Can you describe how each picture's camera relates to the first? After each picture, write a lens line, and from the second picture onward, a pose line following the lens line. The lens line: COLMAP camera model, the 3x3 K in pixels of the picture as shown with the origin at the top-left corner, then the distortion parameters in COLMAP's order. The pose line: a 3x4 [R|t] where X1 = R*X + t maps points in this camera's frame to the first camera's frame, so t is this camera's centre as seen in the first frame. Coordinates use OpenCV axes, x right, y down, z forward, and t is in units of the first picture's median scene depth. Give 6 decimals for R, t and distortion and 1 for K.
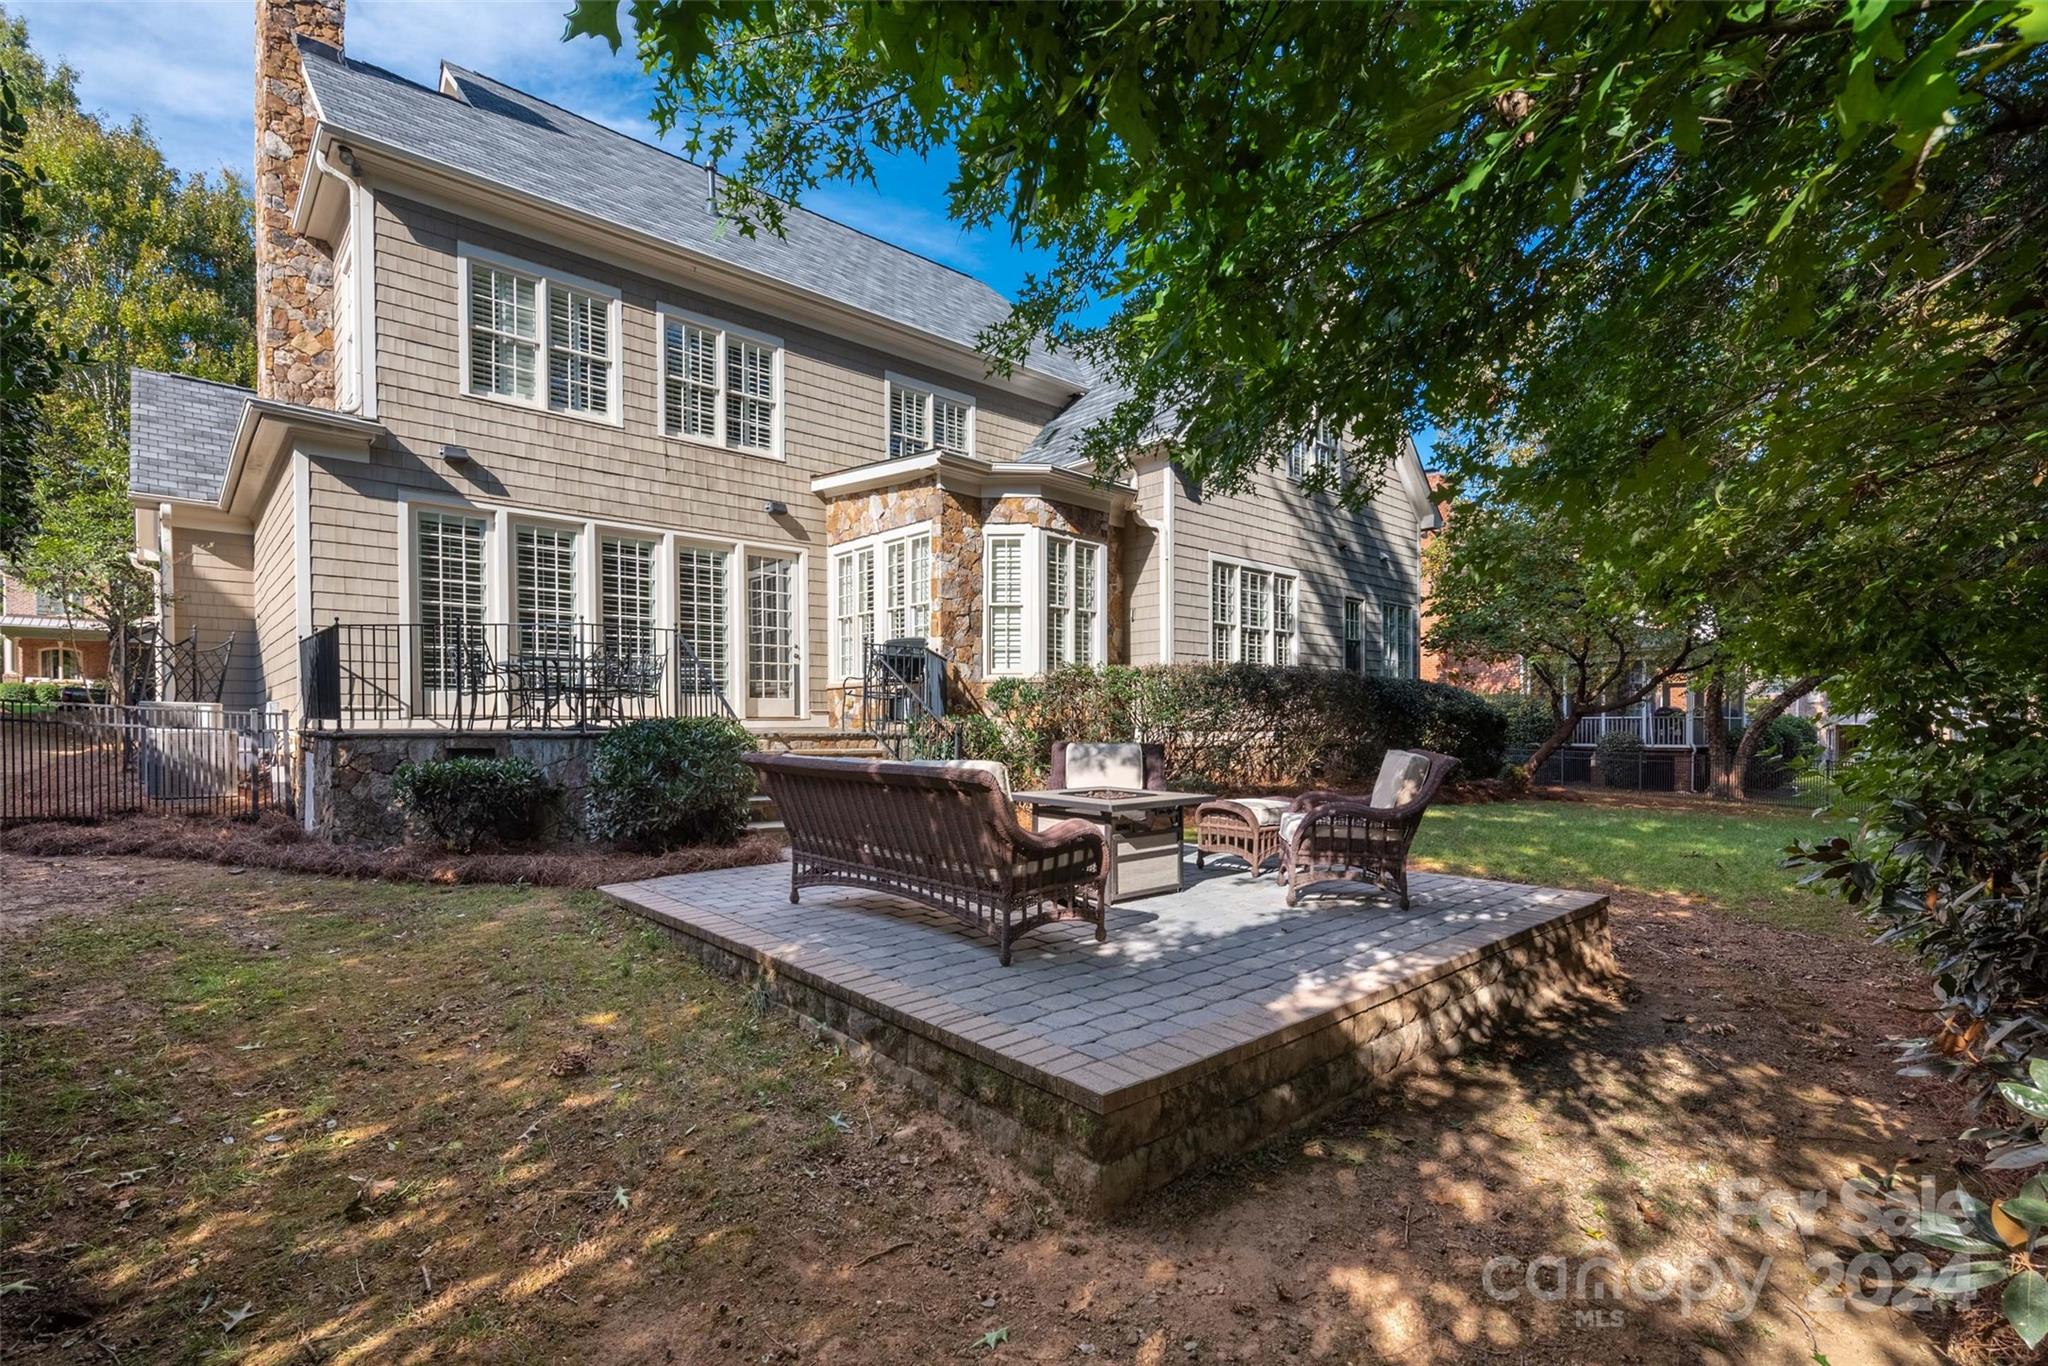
lens RADIAL K [[944.0, 0, 1021.5], [0, 944.0, 728.4], [0, 0, 1]] dist [-0.001118, -0.000231]
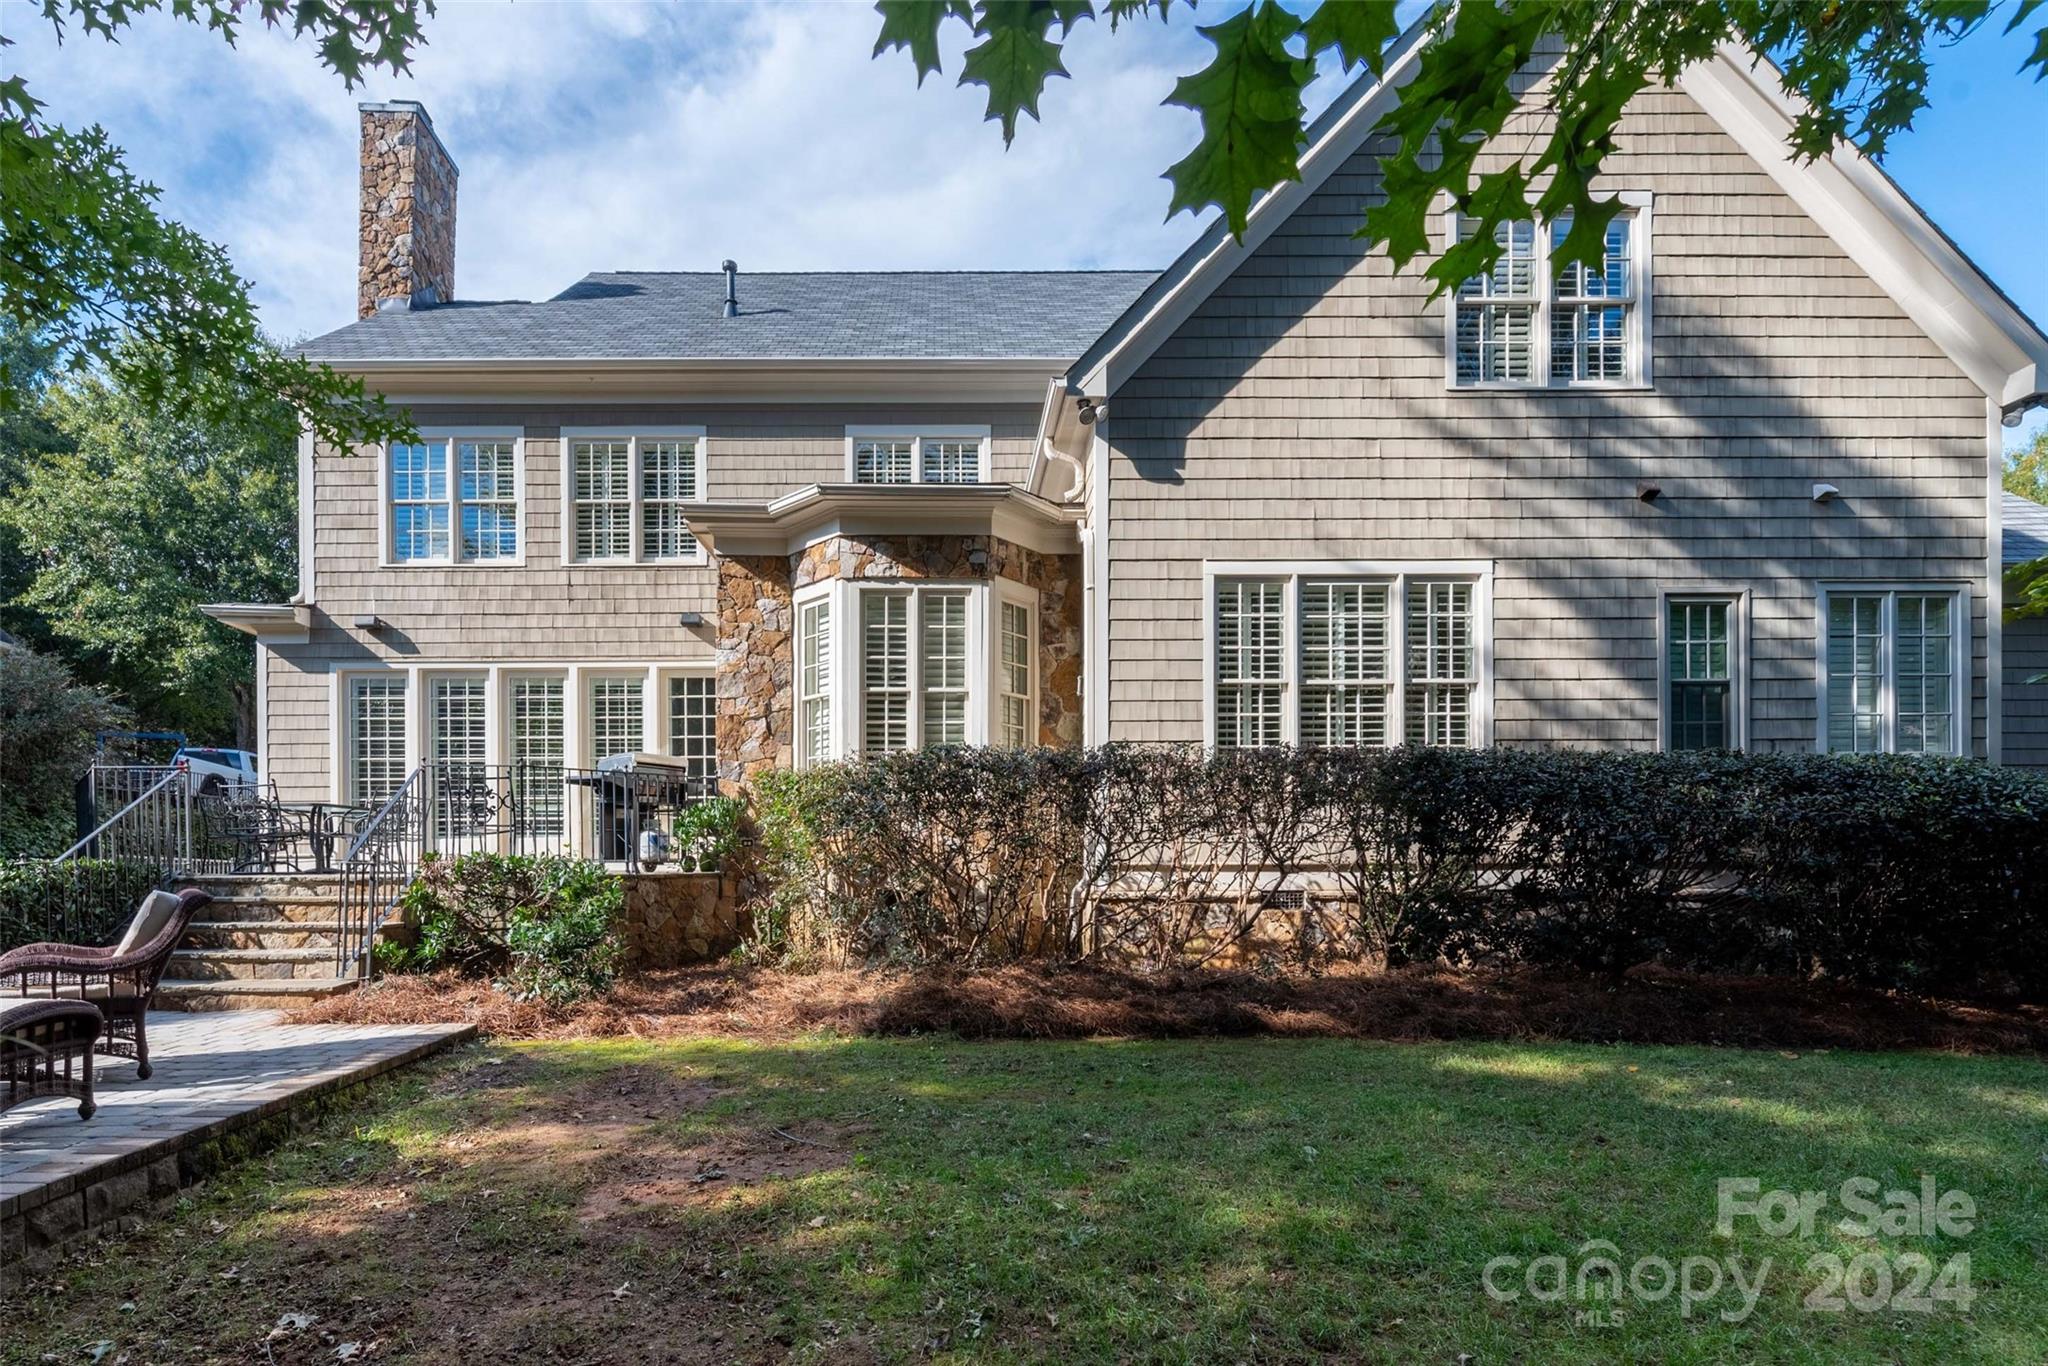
lens RADIAL K [[917.3, 0, 1024.3], [0, 917.3, 861.7], [0, 0, 1]] dist [-0.000066, 0.000282]
pose [[0.751612, -0.005487, -0.659583, 0.577041], [0.009702, 0.999949, 0.002738, -0.007441], [0.659534, -0.008457, 0.751627, 0.600169]]
